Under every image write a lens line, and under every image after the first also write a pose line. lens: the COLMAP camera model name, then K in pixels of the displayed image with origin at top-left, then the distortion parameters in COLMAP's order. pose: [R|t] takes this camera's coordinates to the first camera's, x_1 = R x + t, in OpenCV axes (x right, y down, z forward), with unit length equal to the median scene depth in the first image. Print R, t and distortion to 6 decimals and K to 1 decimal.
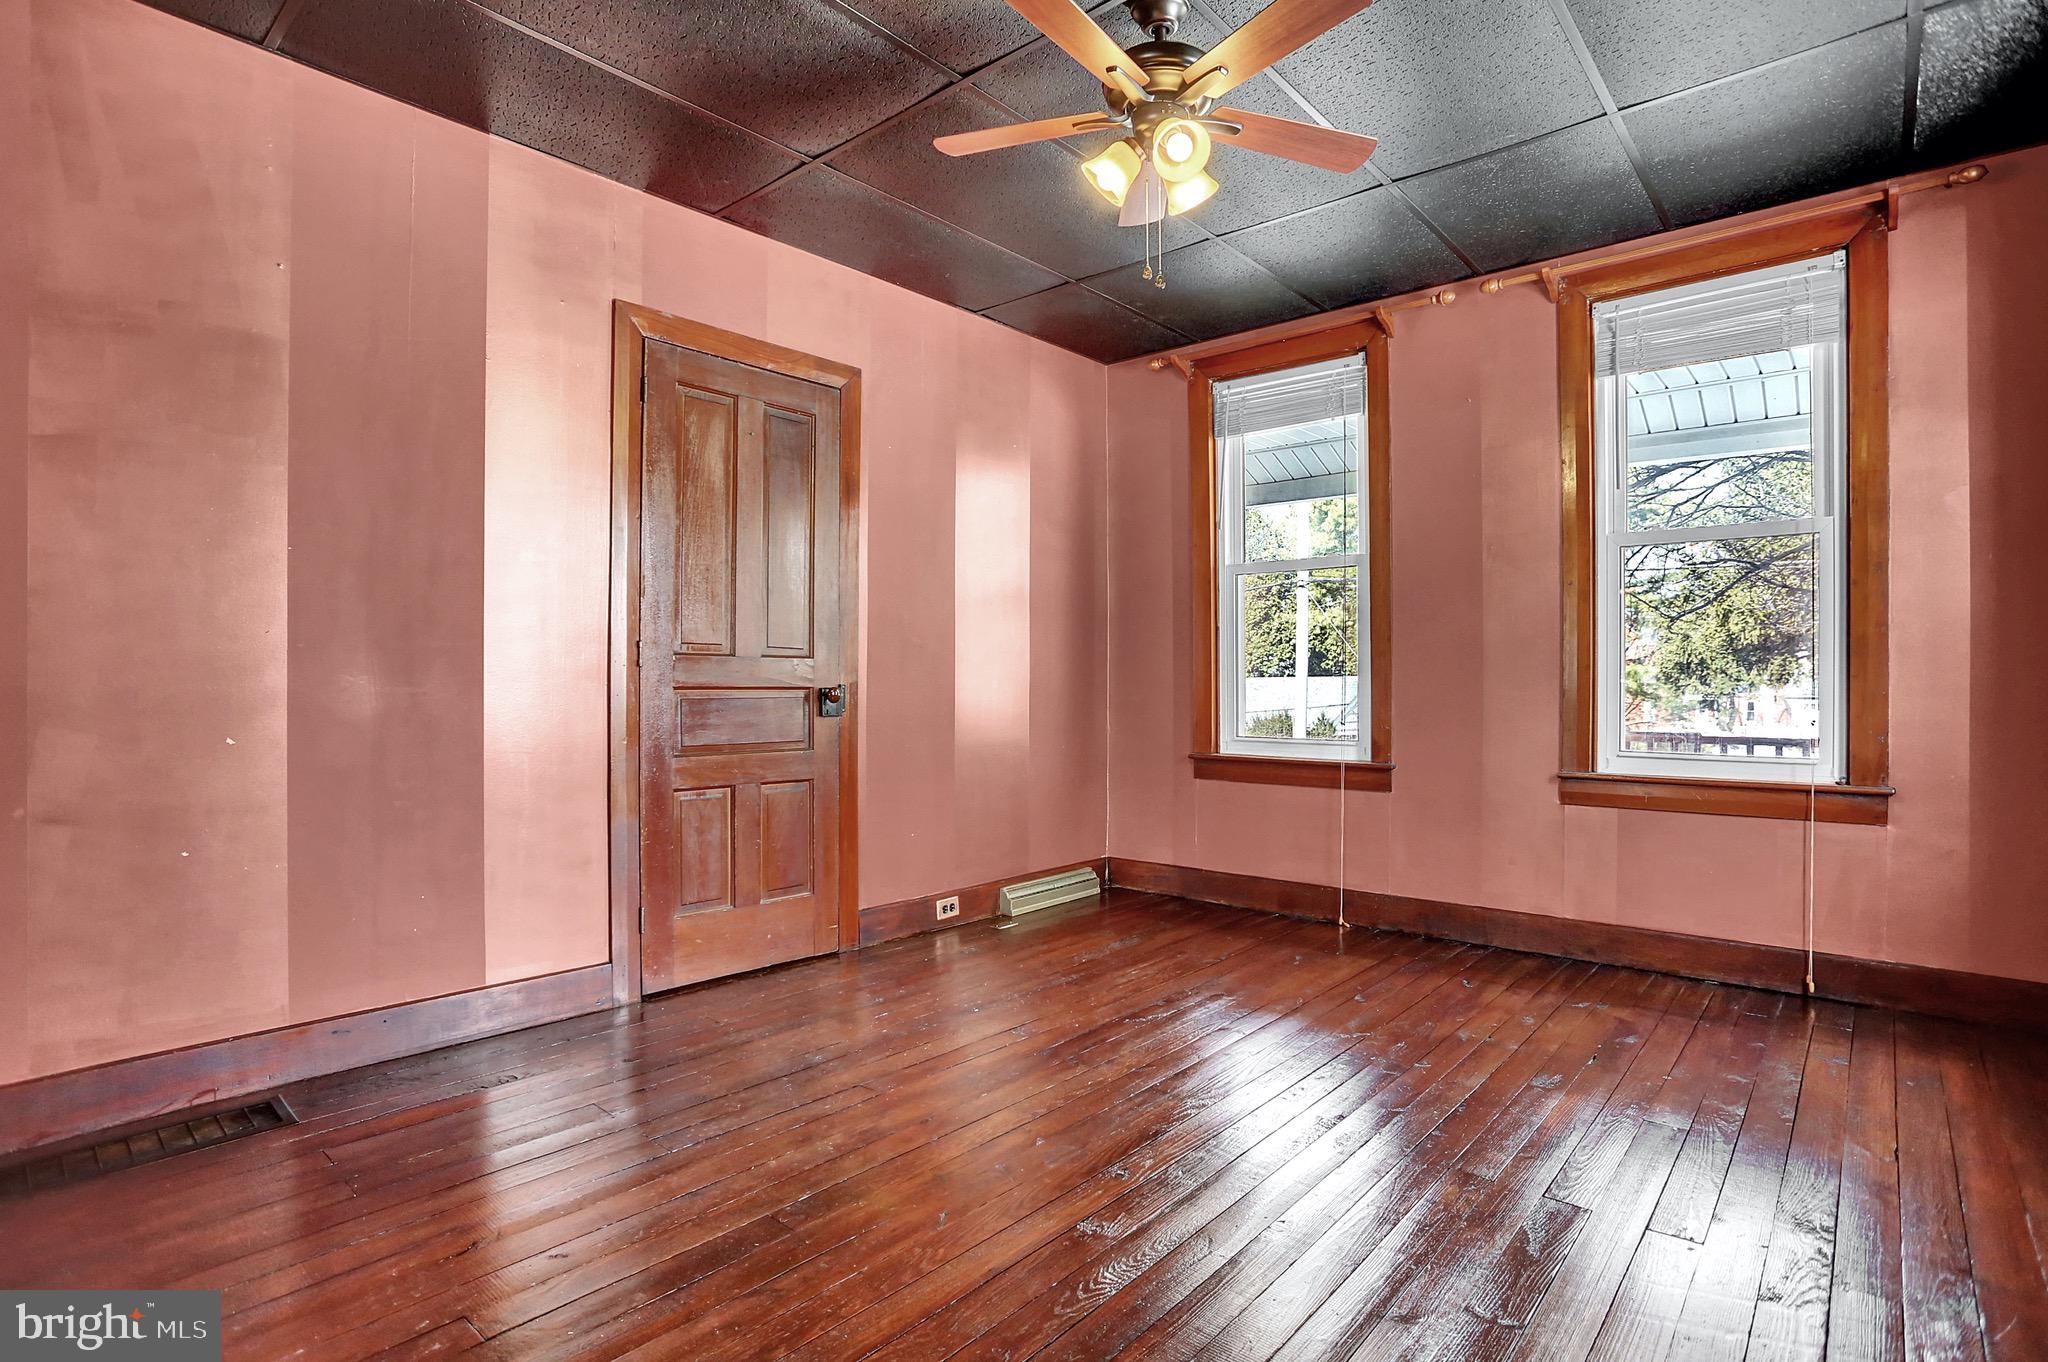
lens RADIAL K [[1038.5, 0, 1028.6], [0, 1038.5, 682.6], [0, 0, 1]] dist [-0.034976, 0.005409]
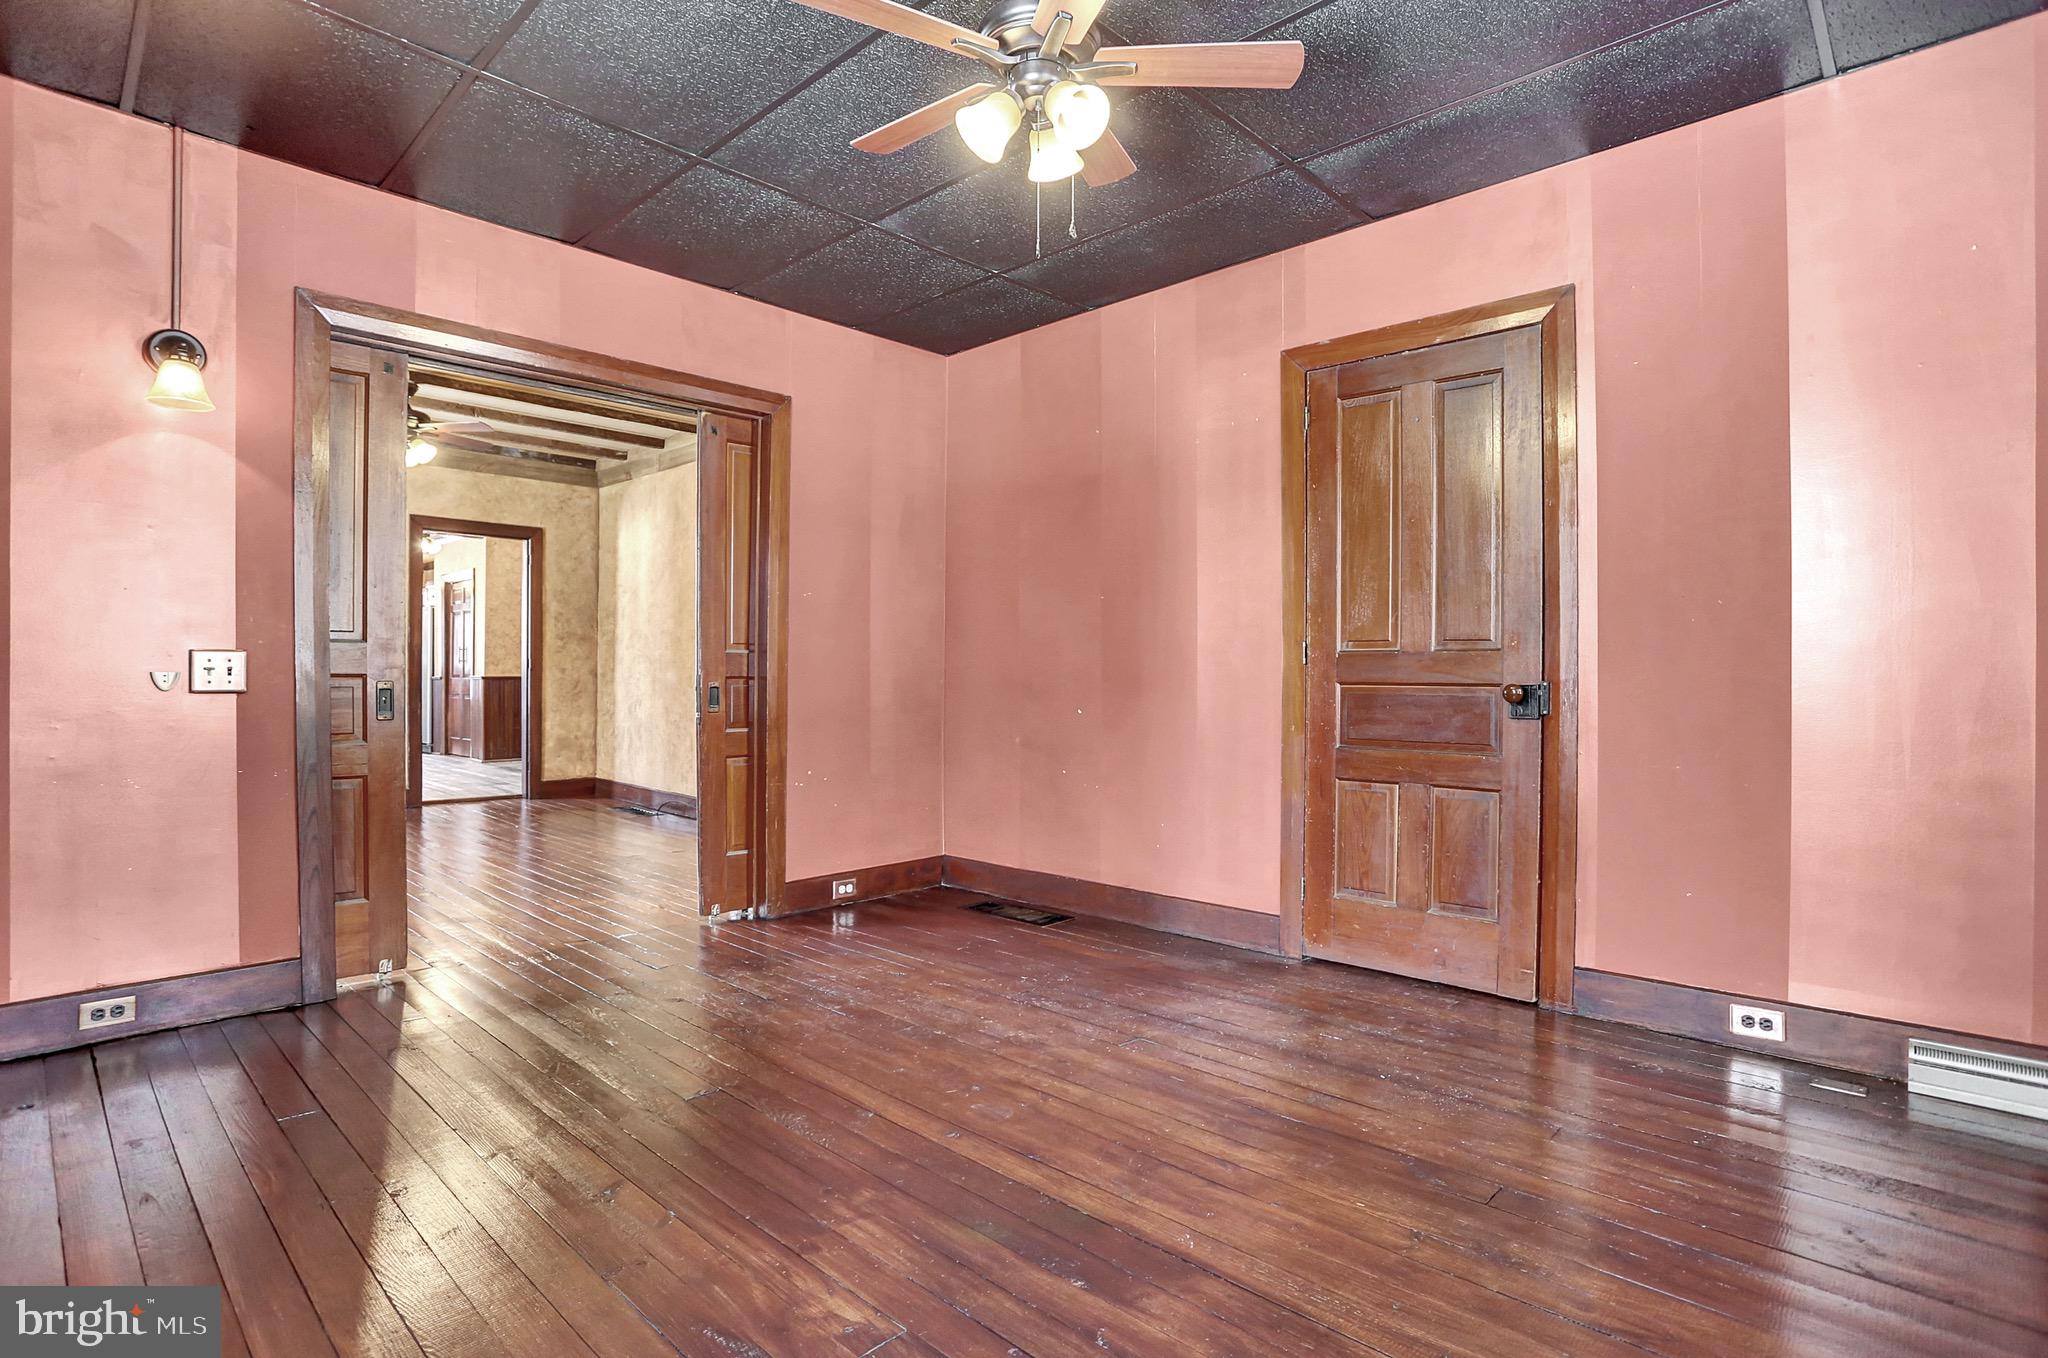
lens RADIAL K [[1038.5, 0, 1029.1], [0, 1038.5, 679.2], [0, 0, 1]] dist [-0.034976, 0.005409]
pose [[-0.030355, 0.002580, -0.999536, 0.706770], [-0.004705, 0.999985, 0.002724, -0.000286], [0.999528, 0.004785, -0.030342, 0.676194]]
